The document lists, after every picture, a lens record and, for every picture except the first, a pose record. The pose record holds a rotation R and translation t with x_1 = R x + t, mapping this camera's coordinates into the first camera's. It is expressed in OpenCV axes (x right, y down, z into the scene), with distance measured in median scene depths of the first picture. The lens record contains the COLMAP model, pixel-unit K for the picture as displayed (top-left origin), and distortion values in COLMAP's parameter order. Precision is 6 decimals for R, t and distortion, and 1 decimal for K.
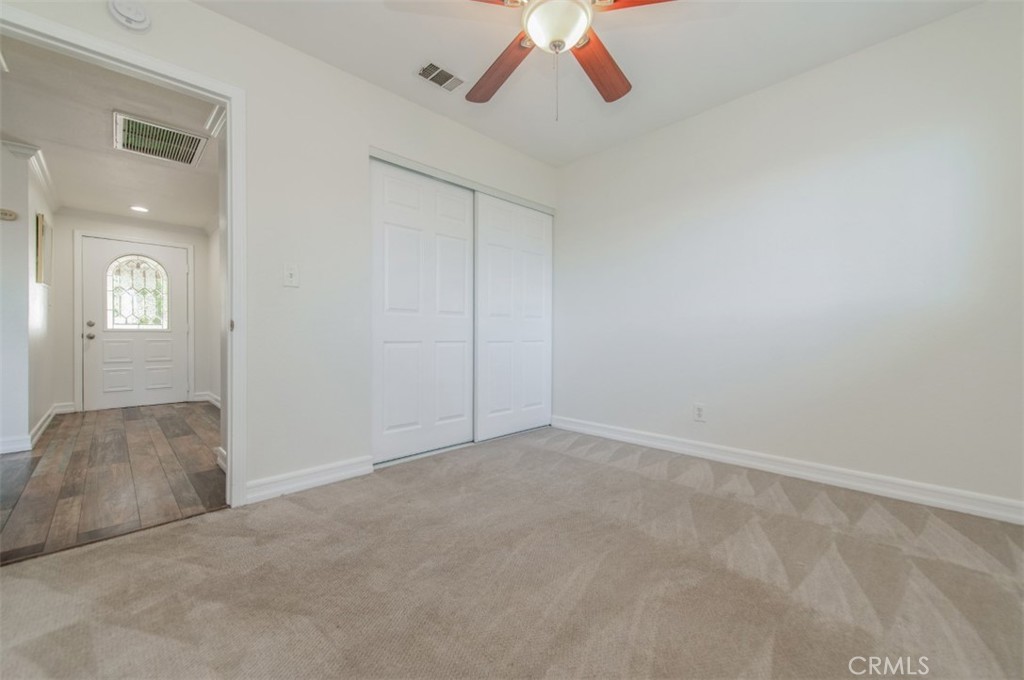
lens RADIAL K [[402.3, 0, 515.1], [0, 402.3, 337.4], [0, 0, 1]] dist [0.019967, -0.005138]
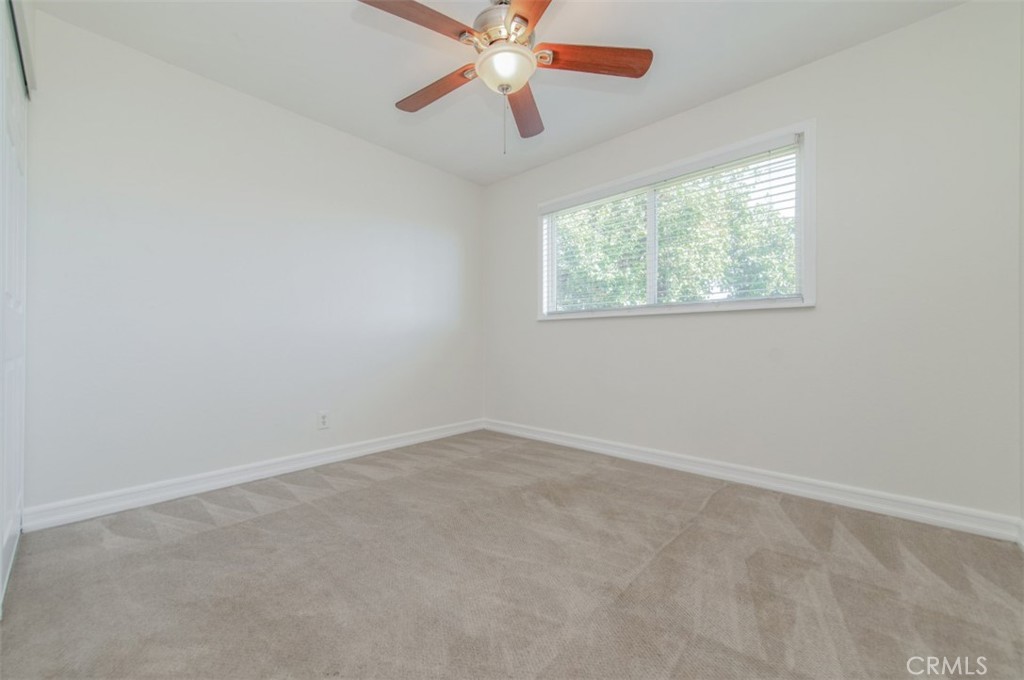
lens RADIAL K [[402.3, 0, 515.1], [0, 402.3, 337.4], [0, 0, 1]] dist [0.019967, -0.005138]
pose [[-0.050126, 0.008600, 0.998706, -0.616633], [0.005222, 0.999952, -0.008349, -0.009650], [-0.998729, 0.004797, -0.050169, 0.615146]]
